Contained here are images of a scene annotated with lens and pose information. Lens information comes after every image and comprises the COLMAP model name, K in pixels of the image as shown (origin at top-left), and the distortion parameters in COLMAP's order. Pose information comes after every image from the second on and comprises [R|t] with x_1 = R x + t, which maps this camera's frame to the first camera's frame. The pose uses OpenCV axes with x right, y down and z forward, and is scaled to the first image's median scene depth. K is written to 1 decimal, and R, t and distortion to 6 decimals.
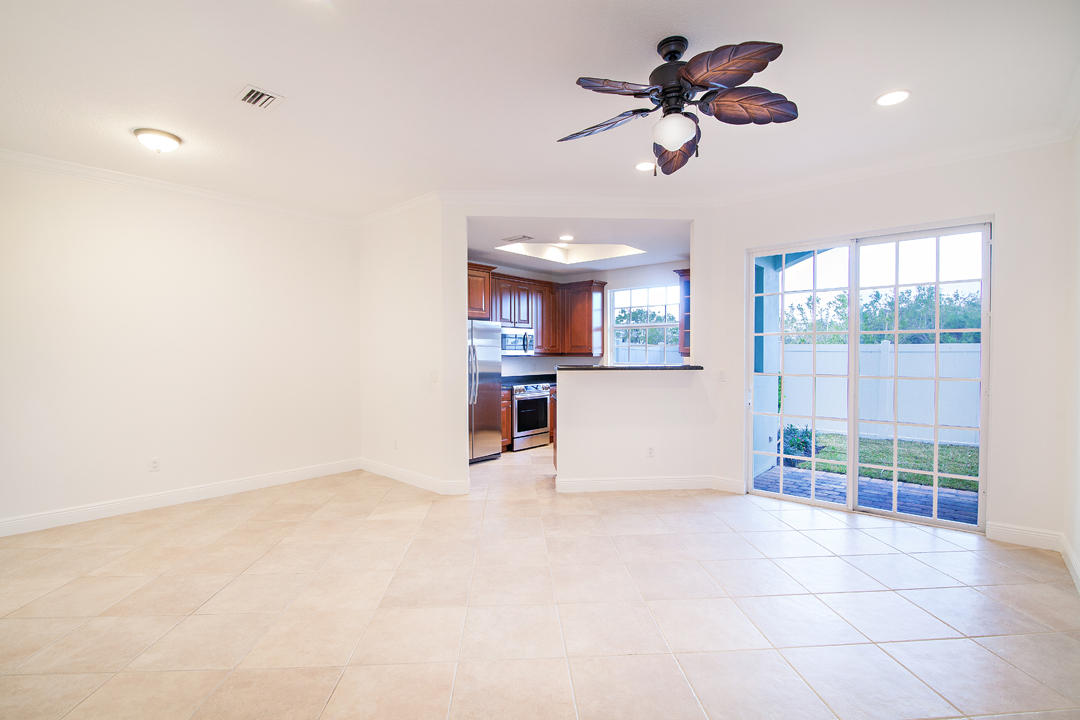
lens RADIAL K [[497.7, 0, 540.0], [0, 497.7, 360.0], [0, 0, 1]] dist [-0.013116, 0.000512]
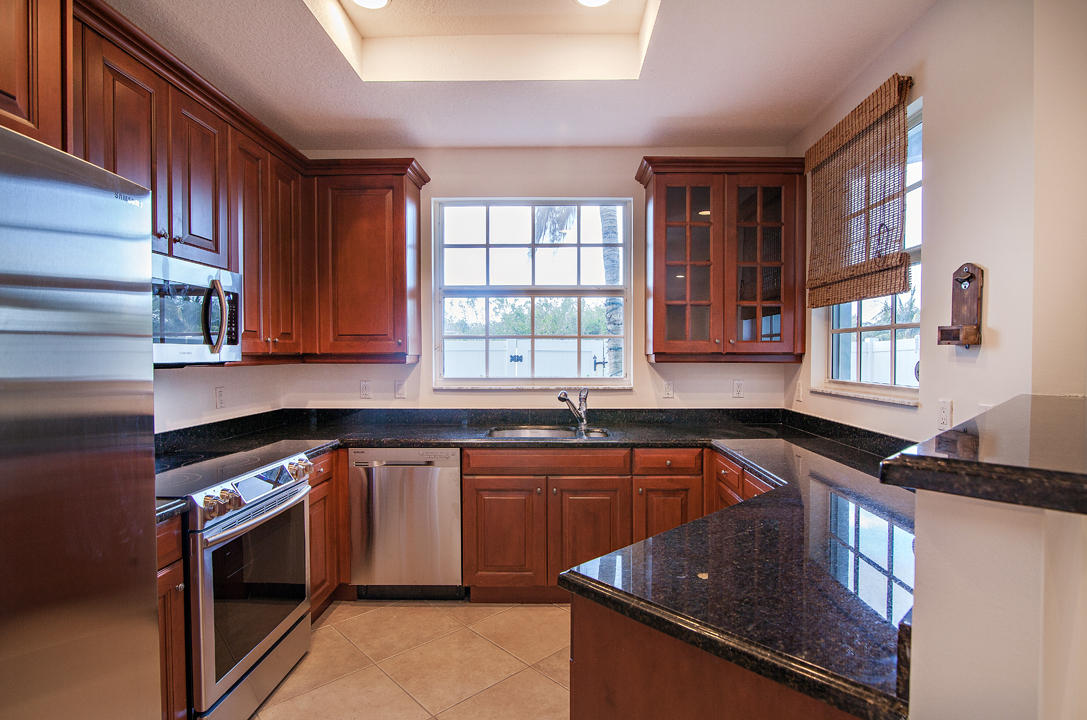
lens RADIAL K [[550.6, 0, 543.5], [0, 550.6, 360.0], [0, 0, 1]] dist [-0.002954, -0.000470]
pose [[0.768635, -0.007629, 0.639642, -0.097227], [0.008760, 0.999961, 0.001400, -0.011001], [-0.639627, 0.004527, 0.768672, 0.737698]]
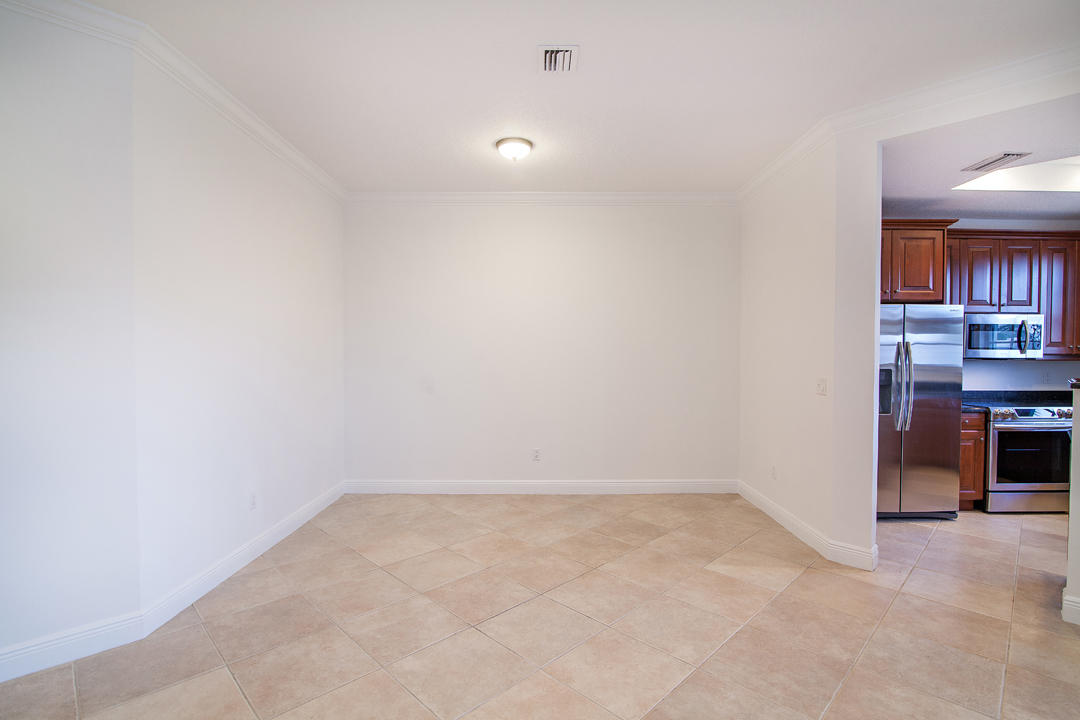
lens RADIAL K [[507.8, 0, 544.5], [0, 507.8, 360.5], [0, 0, 1]] dist [-0.016126, 0.000955]
pose [[0.669884, 0.018930, -0.742225, 0.039531], [-0.016517, 0.999807, 0.010593, -0.003906], [0.742282, 0.005163, 0.670067, 0.179459]]
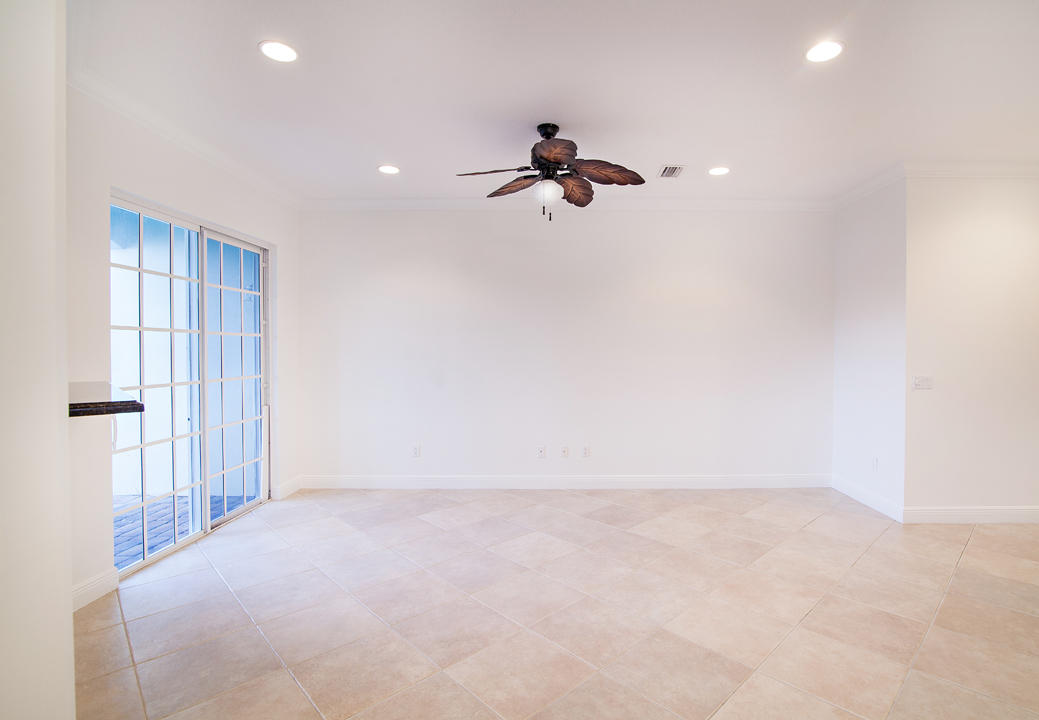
lens RADIAL K [[506.1, 0, 551.9], [0, 506.1, 354.0], [0, 0, 1]] dist [-0.016096, -0.000098]
pose [[-0.659979, -0.006277, 0.751258, -0.300246], [0.012866, 0.999724, 0.019656, -0.017352], [-0.751174, 0.022639, -0.659716, 0.736454]]
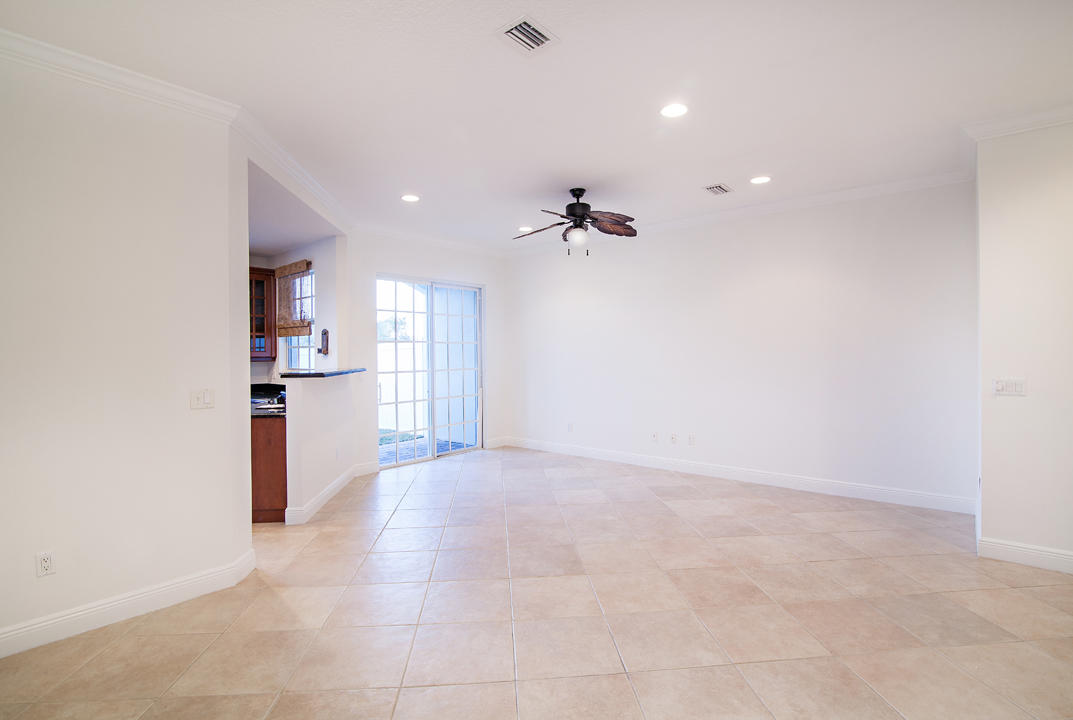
lens RADIAL K [[504.1, 0, 538.9], [0, 504.1, 350.2], [0, 0, 1]] dist [-0.011080, -0.000697]
pose [[-0.027090, 0.004769, 0.999622, -0.626300], [0.023729, 0.999710, -0.004127, -0.010830], [-0.999351, 0.023608, -0.027195, 0.466190]]
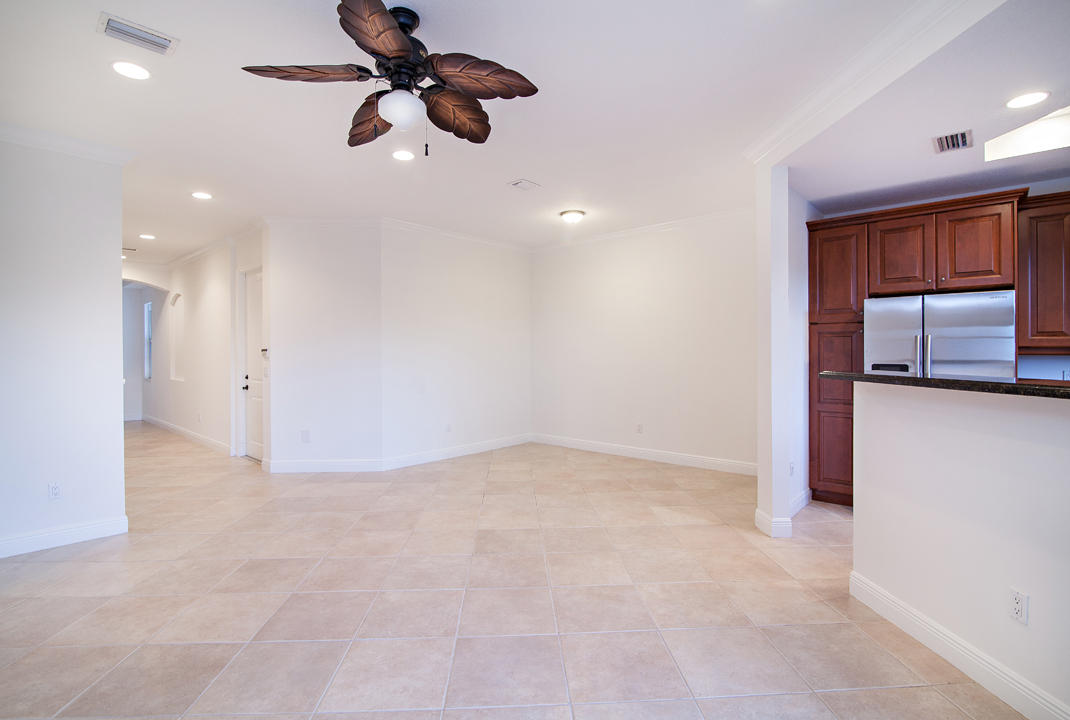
lens RADIAL K [[502.7, 0, 537.4], [0, 502.7, 350.2], [0, 0, 1]] dist [-0.011080, -0.000697]
pose [[-0.007908, -0.001190, -0.999968, 0.460101], [-0.008544, 0.999963, -0.001122, -0.006267], [0.999932, 0.008535, -0.007917, 0.485813]]
